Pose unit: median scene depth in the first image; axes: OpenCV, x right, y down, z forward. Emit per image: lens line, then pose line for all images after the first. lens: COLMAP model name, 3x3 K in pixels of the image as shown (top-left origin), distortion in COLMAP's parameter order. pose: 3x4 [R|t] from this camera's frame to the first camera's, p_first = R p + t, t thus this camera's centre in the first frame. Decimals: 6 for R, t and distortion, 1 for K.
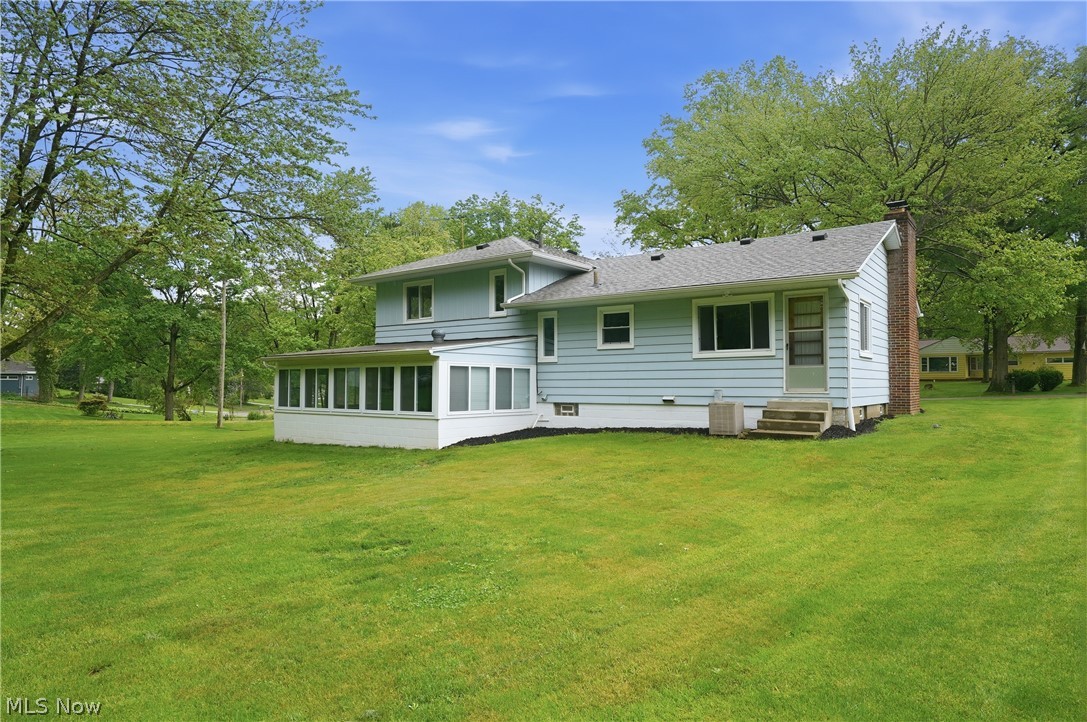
lens RADIAL K [[659.5, 0, 544.8], [0, 659.5, 348.6], [0, 0, 1]] dist [-0.002384, -0.000084]
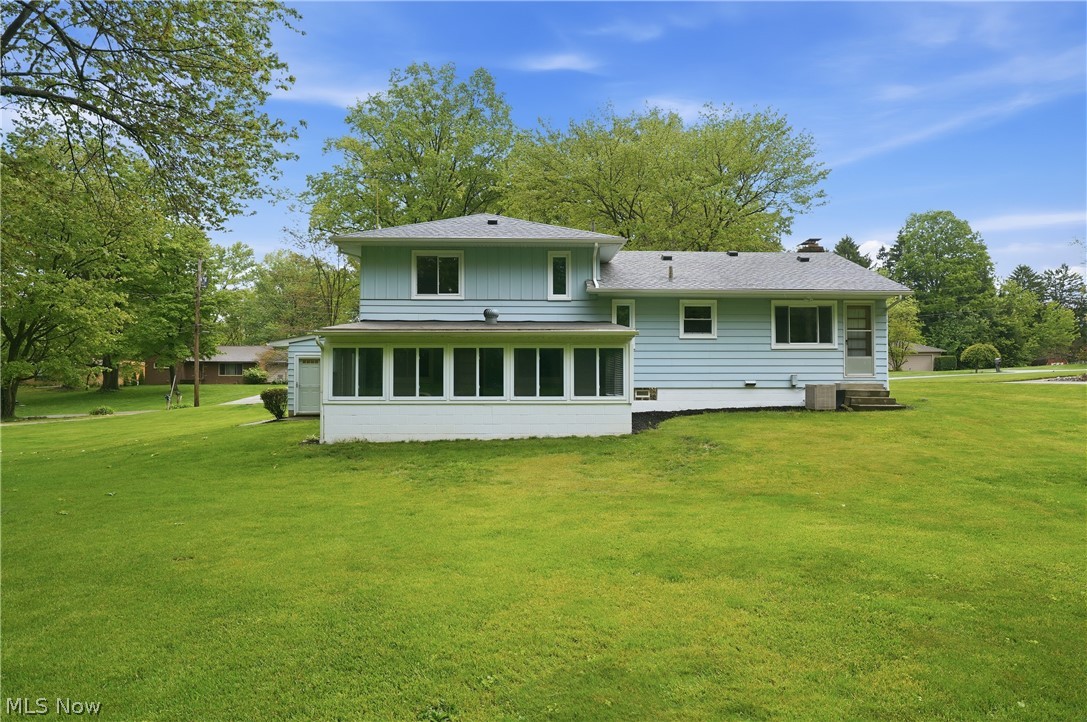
lens RADIAL K [[688.5, 0, 540.7], [0, 688.5, 341.1], [0, 0, 1]] dist [-0.003095, -0.000245]
pose [[0.767987, 0.038642, 0.639298, -0.848834], [-0.034711, 0.999222, -0.018699, 0.036102], [-0.639524, -0.007830, 0.768731, 0.284223]]
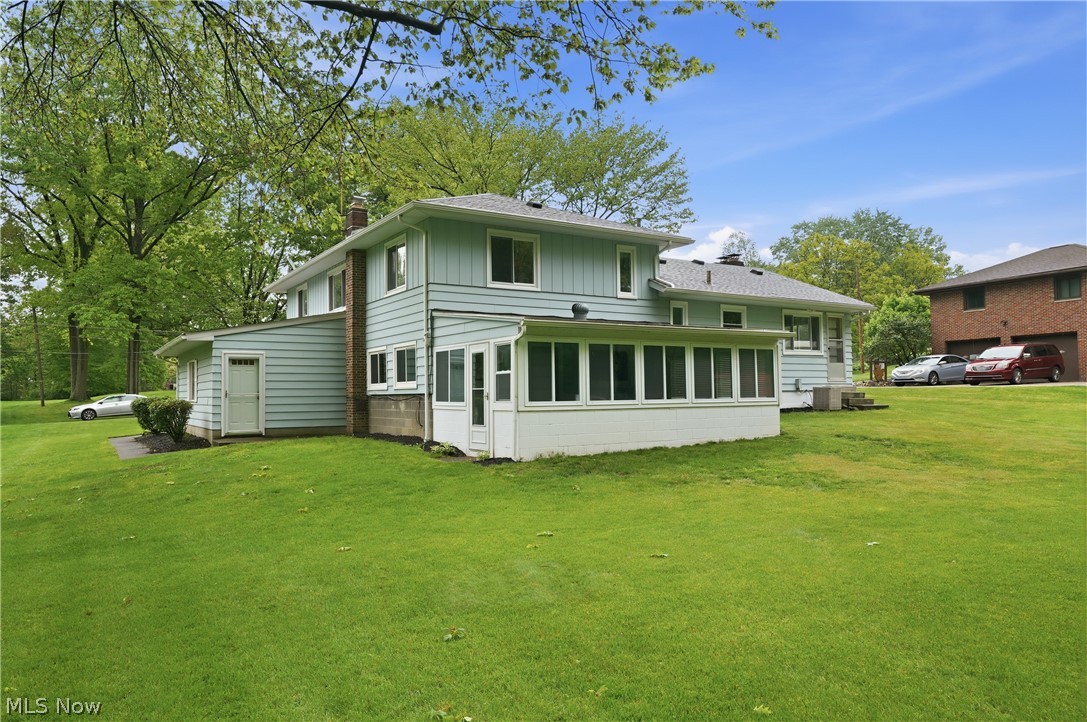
lens RADIAL K [[714.2, 0, 543.5], [0, 714.2, 361.0], [0, 0, 1]] dist [0.115123, 0.000133]
pose [[0.344785, 0.039151, 0.937865, -1.189704], [-0.039916, 0.998838, -0.027022, 0.079409], [-0.937833, -0.028119, 0.345947, 0.889741]]
